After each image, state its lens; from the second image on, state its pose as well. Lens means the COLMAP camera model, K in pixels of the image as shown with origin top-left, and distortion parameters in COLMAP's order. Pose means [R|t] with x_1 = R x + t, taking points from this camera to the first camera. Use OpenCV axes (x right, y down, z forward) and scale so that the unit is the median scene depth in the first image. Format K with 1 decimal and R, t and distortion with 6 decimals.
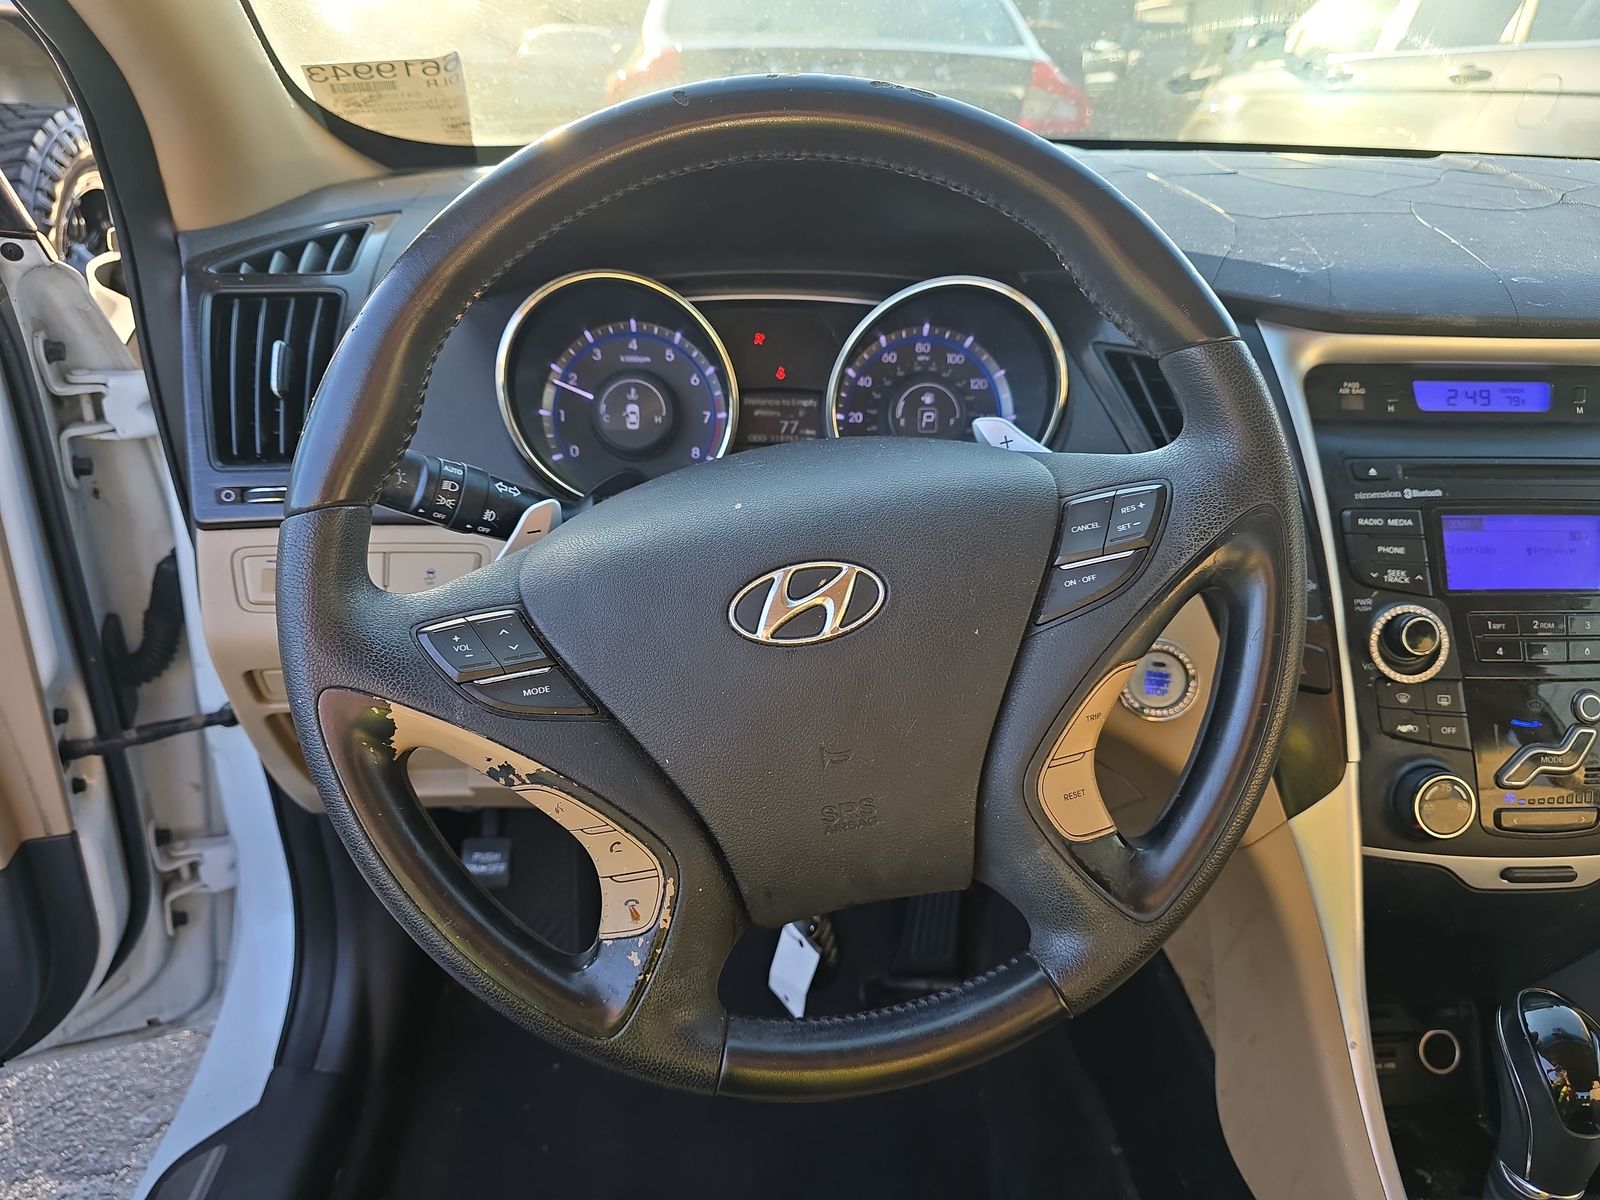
lens RADIAL K [[1087.5, 0, 800.0], [0, 1087.5, 600.0], [0, 0, 1]] dist [-0.001657, 0.000749]
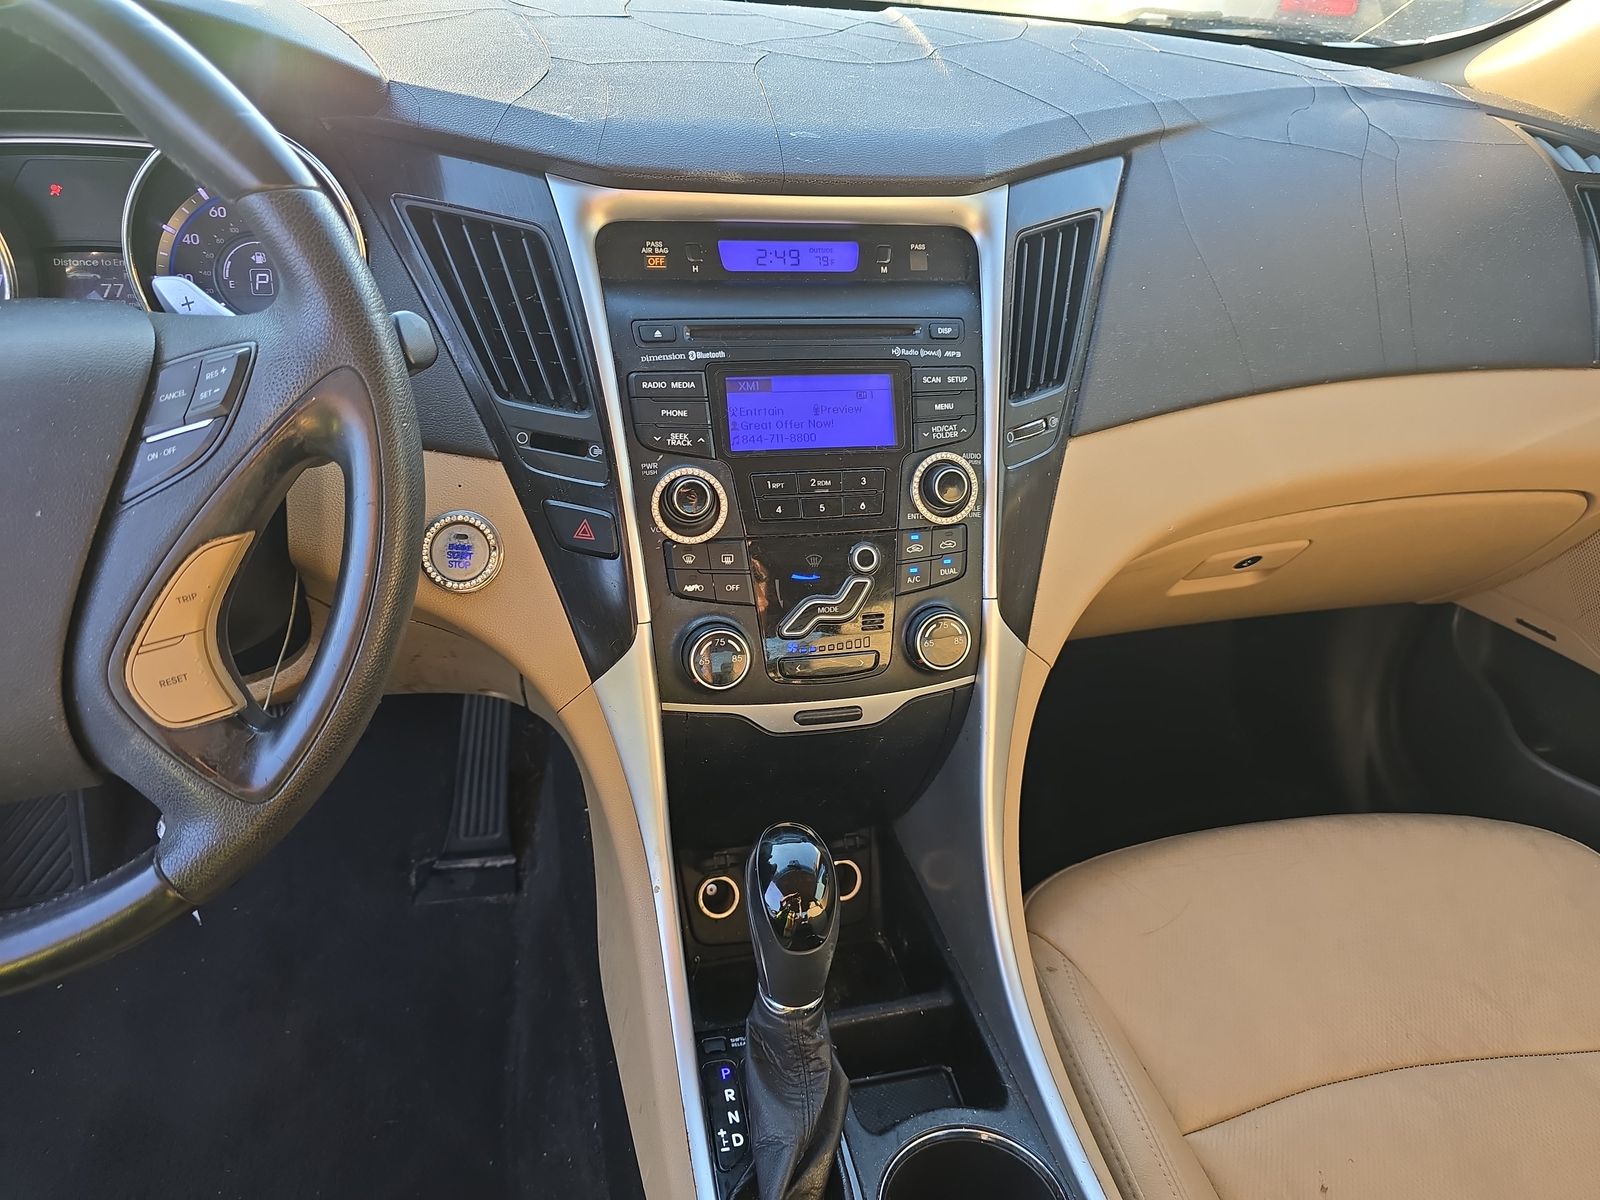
lens RADIAL K [[1076.7, 0, 800.0], [0, 1076.7, 600.0], [0, 0, 1]] dist [0.066752, -0.090097]
pose [[0.982177, -0.057595, 0.178914, 0.470498], [0.036827, 0.992413, 0.117305, 0.013048], [-0.184313, -0.108626, 0.976847, -0.020952]]
